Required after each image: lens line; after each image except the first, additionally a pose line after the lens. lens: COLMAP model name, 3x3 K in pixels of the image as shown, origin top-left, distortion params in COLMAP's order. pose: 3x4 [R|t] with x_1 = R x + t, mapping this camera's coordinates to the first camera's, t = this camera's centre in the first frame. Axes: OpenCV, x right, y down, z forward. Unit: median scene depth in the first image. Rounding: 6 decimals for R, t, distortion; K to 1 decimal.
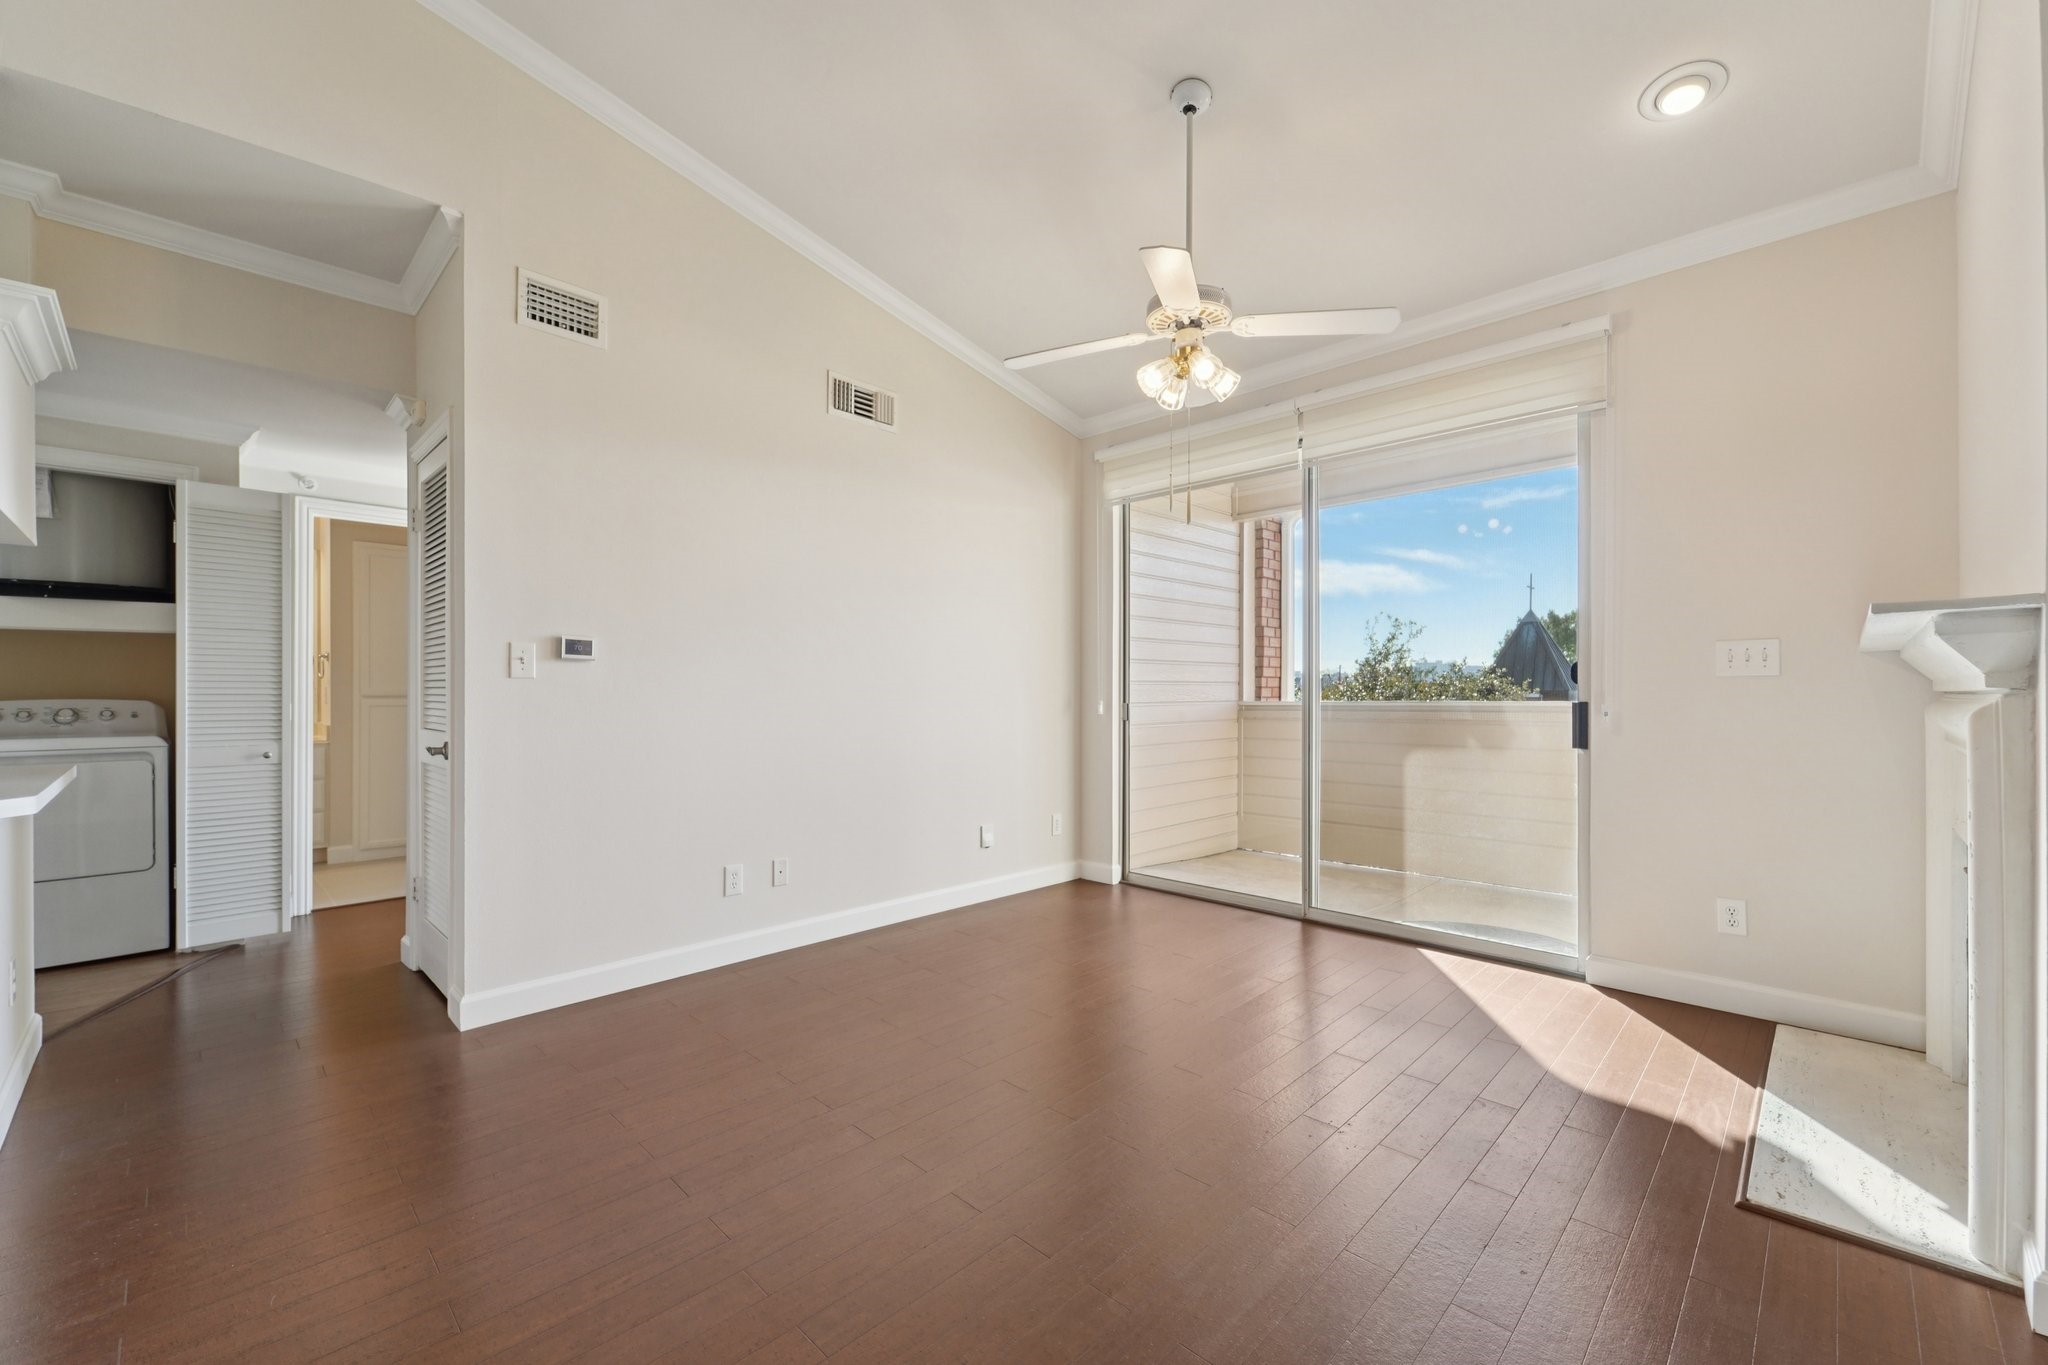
lens RADIAL K [[832.0, 0, 979.5], [0, 832.0, 699.9], [0, 0, 1]] dist [0.000736, 0.000003]
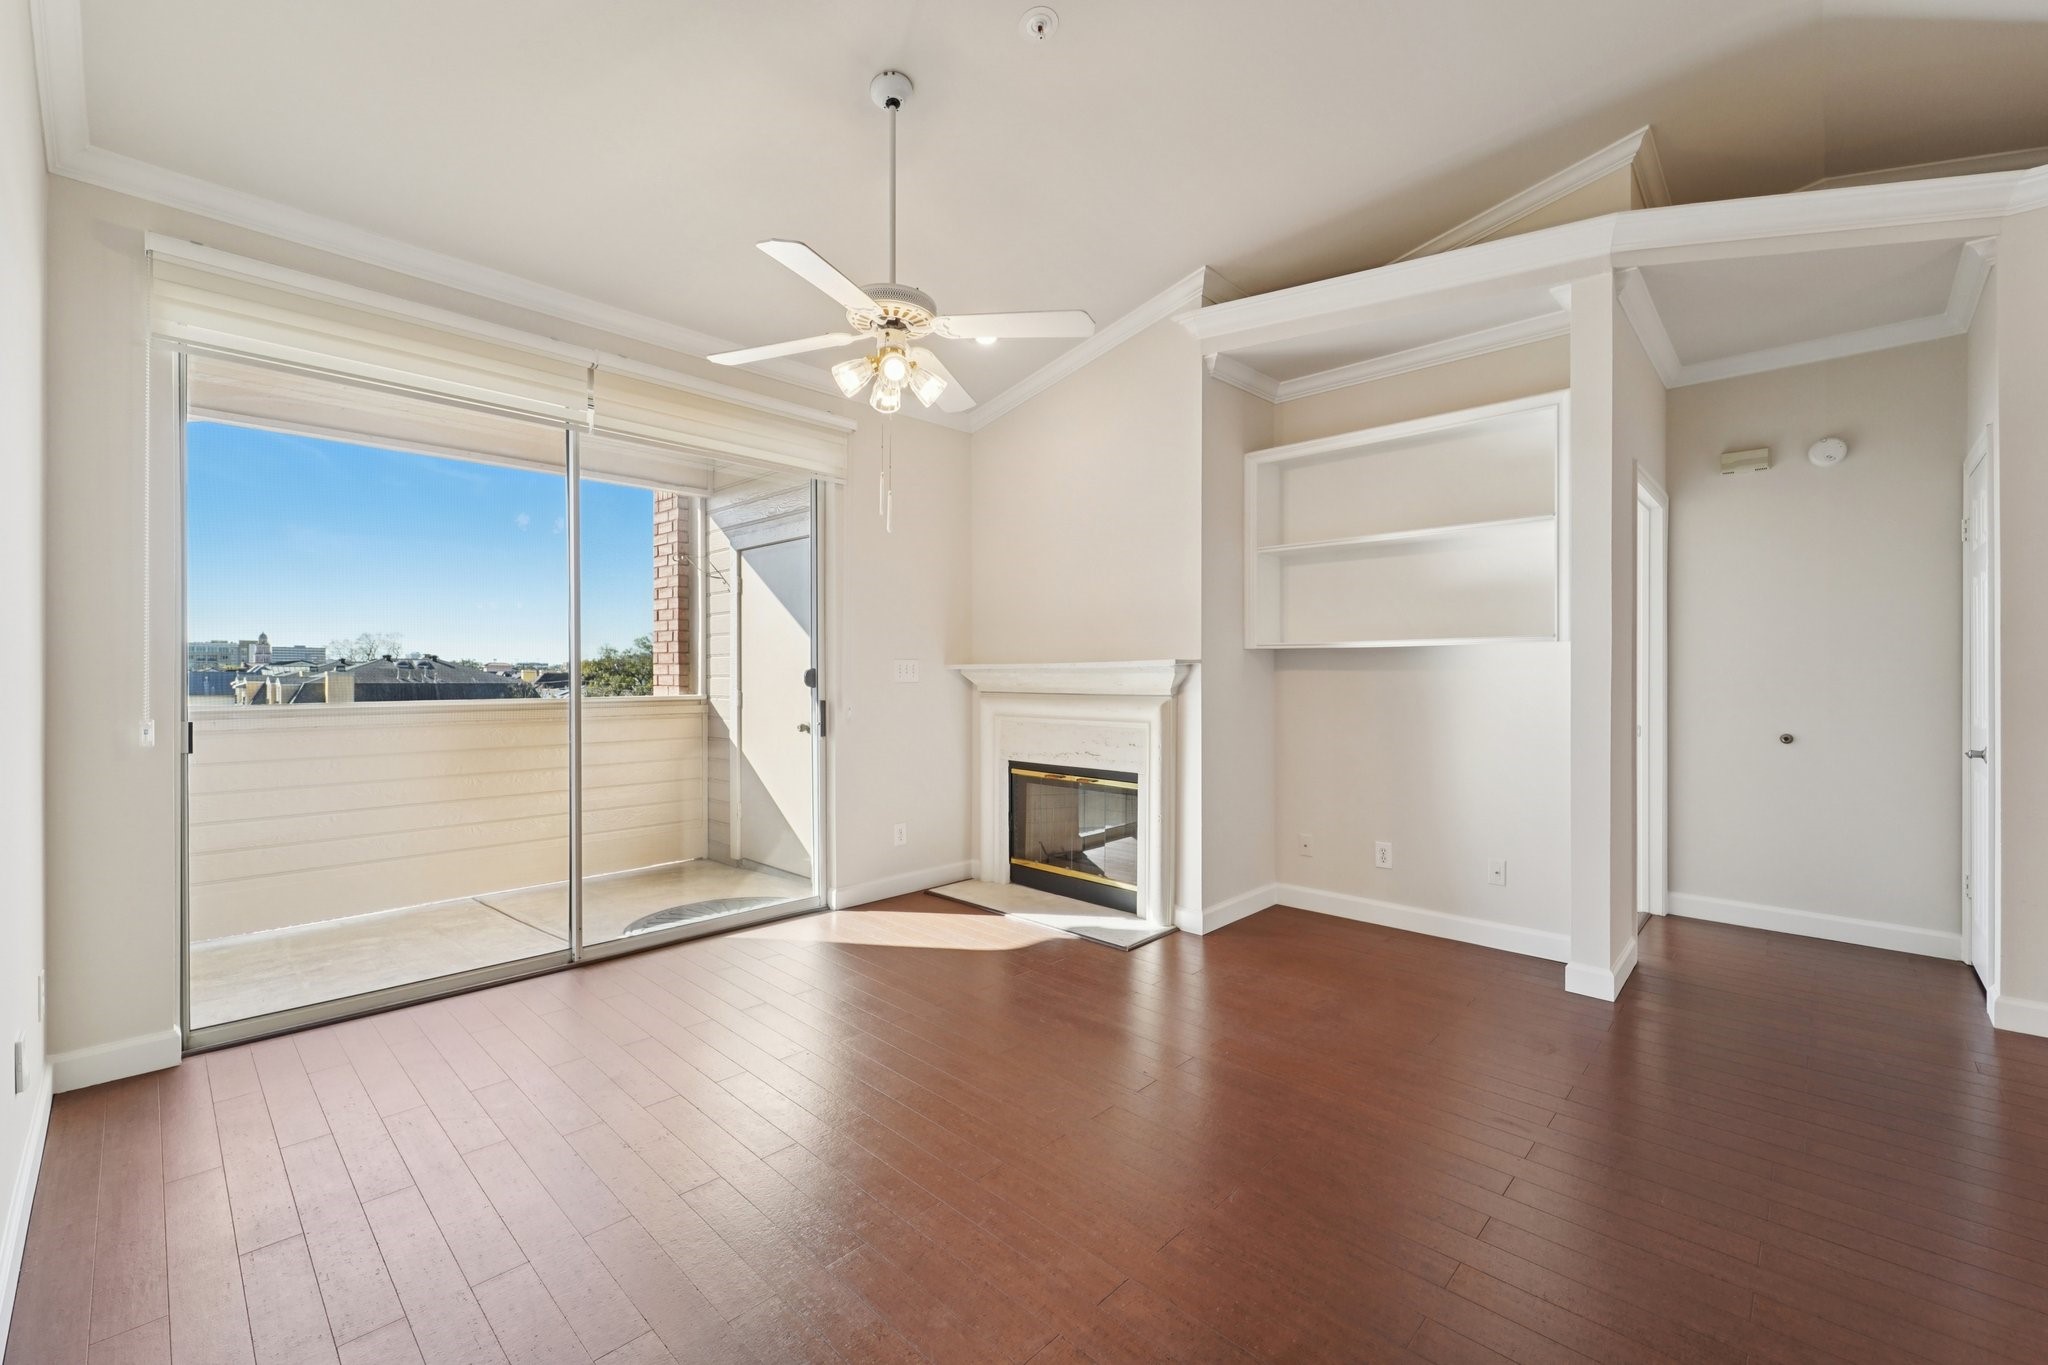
lens RADIAL K [[822.8, 0, 1024.0], [0, 822.8, 682.5], [0, 0, 1]] dist [-0.001068, -0.000127]
pose [[-0.047245, -0.006179, 0.998864, -0.569606], [0.007627, 0.999949, 0.006547, -0.030380], [-0.998854, 0.007928, -0.047196, 0.715141]]
